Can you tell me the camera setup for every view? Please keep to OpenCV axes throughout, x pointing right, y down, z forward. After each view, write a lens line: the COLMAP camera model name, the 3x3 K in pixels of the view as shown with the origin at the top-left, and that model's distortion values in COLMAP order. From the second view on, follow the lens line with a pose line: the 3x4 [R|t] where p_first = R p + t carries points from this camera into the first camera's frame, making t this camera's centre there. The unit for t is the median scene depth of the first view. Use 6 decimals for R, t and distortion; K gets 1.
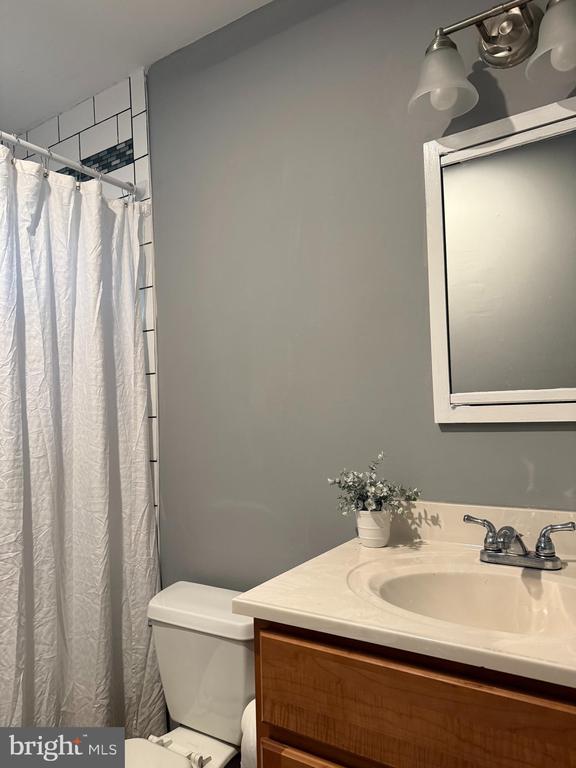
lens RADIAL K [[528.0, 0, 286.6], [0, 528.0, 392.5], [0, 0, 1]] dist [0.024695, -0.055524]
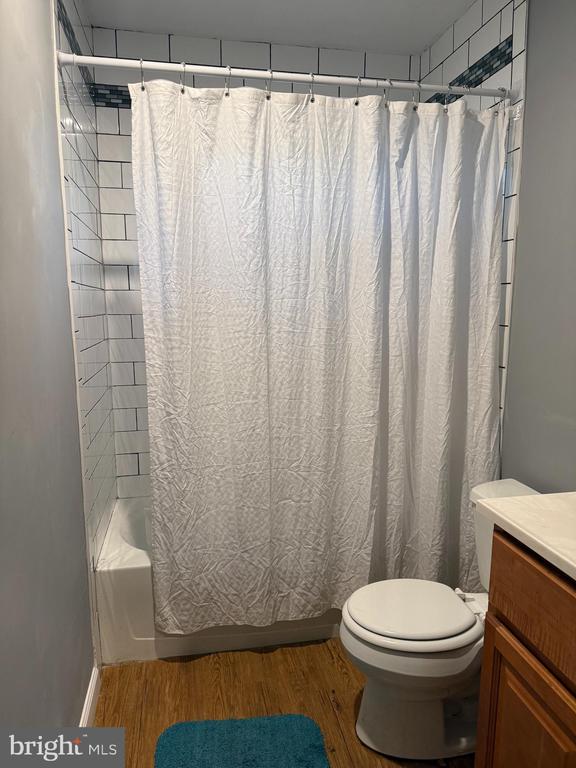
lens RADIAL K [[528.0, 0, 286.6], [0, 528.0, 392.5], [0, 0, 1]] dist [0.024695, -0.055524]
pose [[0.688124, 0.157991, -0.708184, 0.238578], [0.004766, 0.975002, 0.222147, -0.067297], [0.725577, -0.156240, 0.670169, -0.048988]]
